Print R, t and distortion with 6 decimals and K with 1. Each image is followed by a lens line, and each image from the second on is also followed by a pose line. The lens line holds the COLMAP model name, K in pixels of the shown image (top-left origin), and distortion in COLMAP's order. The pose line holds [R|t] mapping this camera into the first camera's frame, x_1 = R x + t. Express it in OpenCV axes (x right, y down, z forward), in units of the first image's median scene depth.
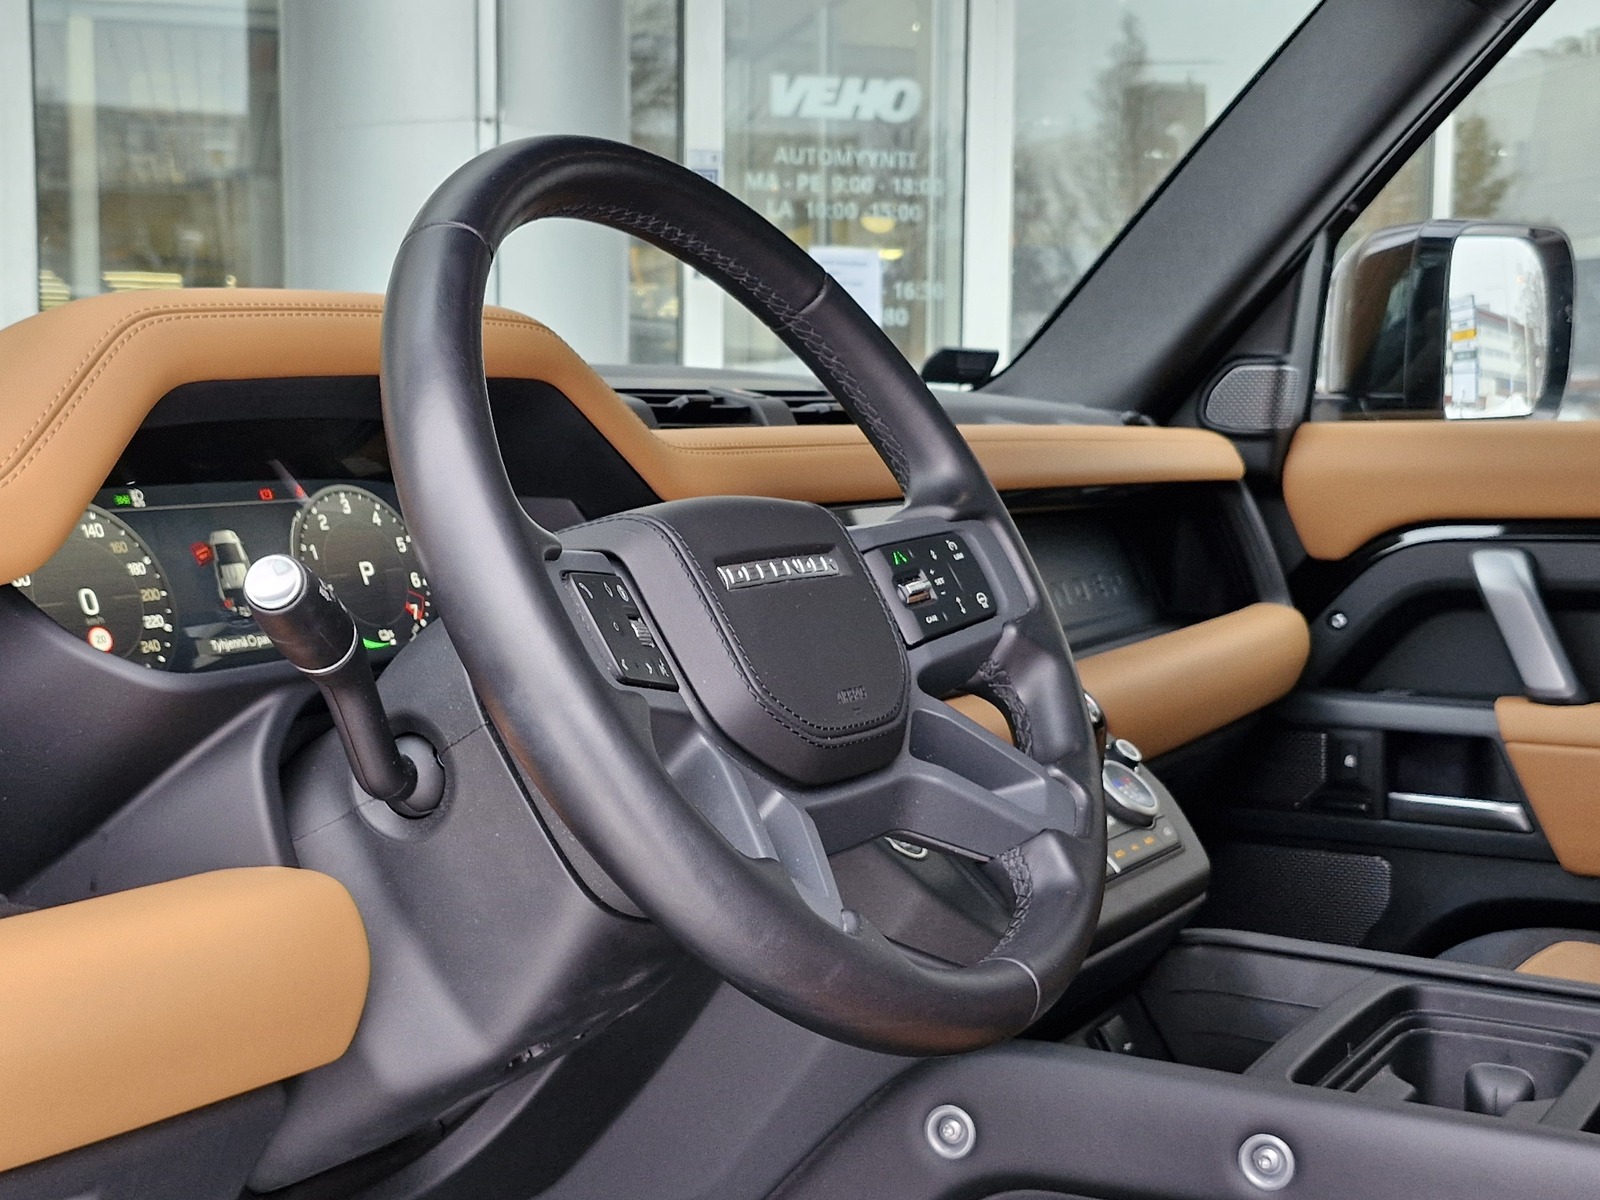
lens RADIAL K [[2652.5, 0, 760.5], [0, 2652.5, 637.9], [0, 0, 1]] dist [0.215937, -0.494389]
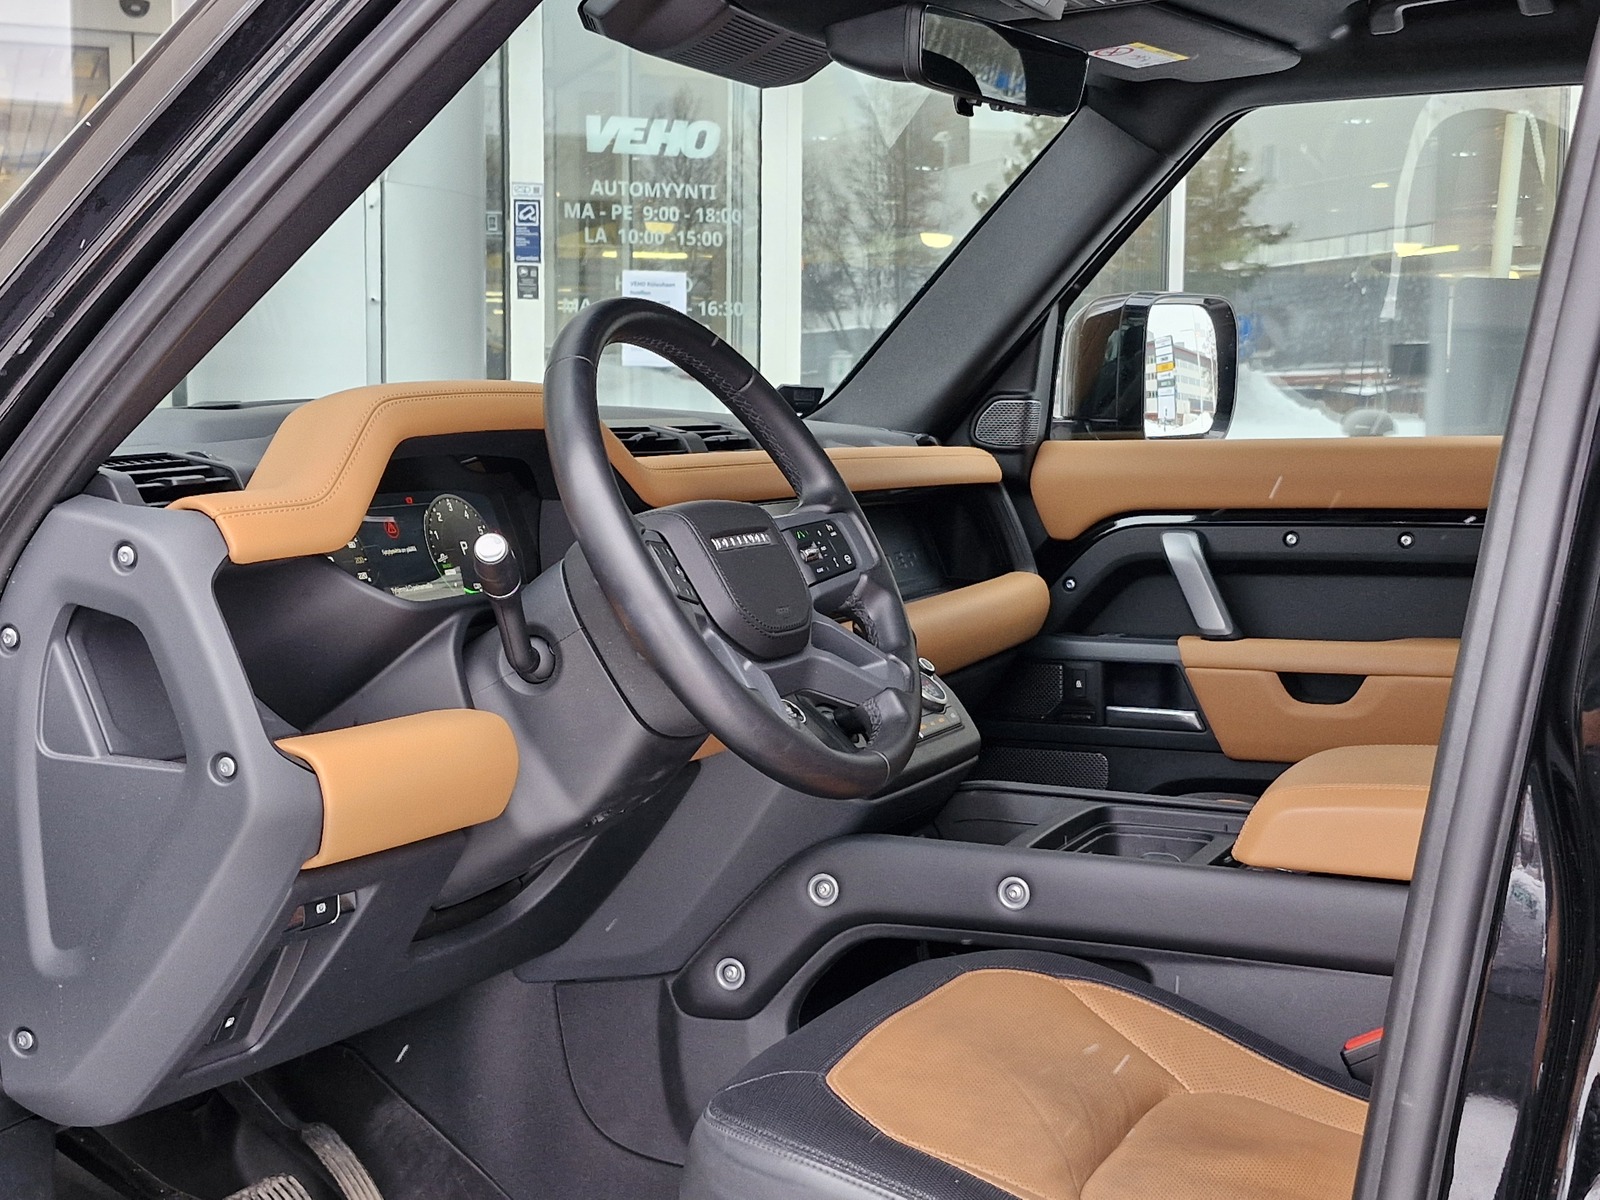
lens RADIAL K [[2652.5, 0, 760.5], [0, 2652.5, 637.9], [0, 0, 1]] dist [0.215937, -0.494389]
pose [[0.996408, -0.011460, 0.083906, -0.089928], [0.011269, 0.999933, 0.002742, 0.023971], [-0.083932, -0.001787, 0.996470, -0.539458]]
